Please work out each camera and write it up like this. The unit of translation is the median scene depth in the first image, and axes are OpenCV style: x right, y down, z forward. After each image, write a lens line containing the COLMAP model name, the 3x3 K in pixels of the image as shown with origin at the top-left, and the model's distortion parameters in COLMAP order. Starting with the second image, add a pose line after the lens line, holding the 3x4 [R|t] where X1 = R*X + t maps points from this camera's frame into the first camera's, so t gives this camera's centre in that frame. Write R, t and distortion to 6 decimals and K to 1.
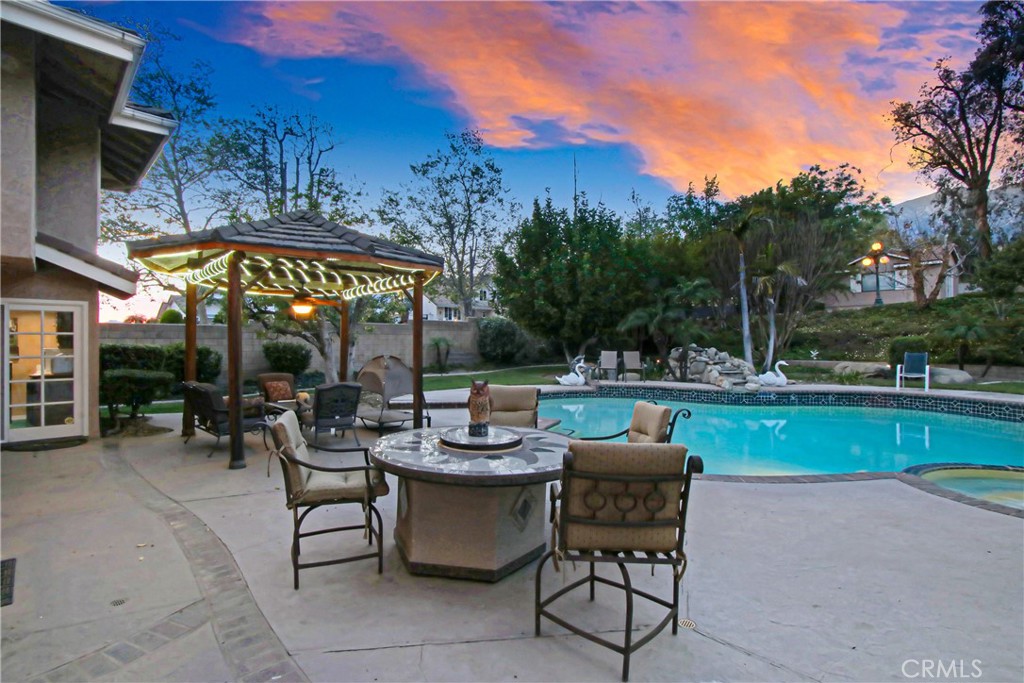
lens RADIAL K [[488.8, 0, 506.9], [0, 488.8, 342.5], [0, 0, 1]] dist [-0.005711, -0.000444]
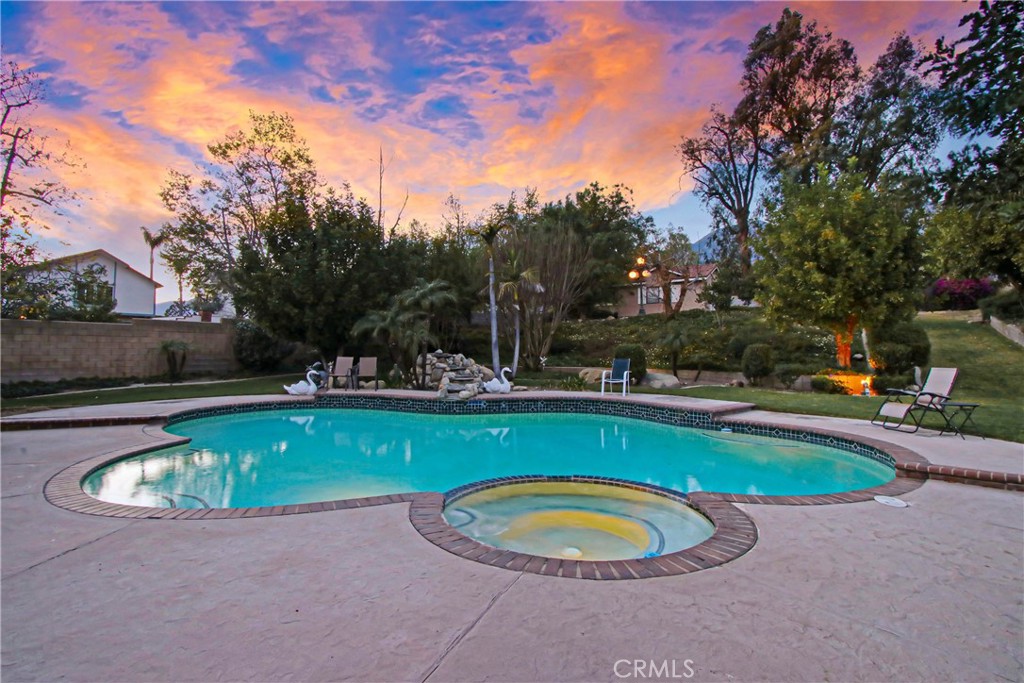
lens RADIAL K [[488.8, 0, 507.8], [0, 488.8, 342.4], [0, 0, 1]] dist [-0.005711, -0.000444]
pose [[0.967023, 0.010949, 0.254452, 0.253188], [-0.007251, 0.999854, -0.015464, 0.002538], [-0.254585, 0.013109, 0.966962, 0.039332]]
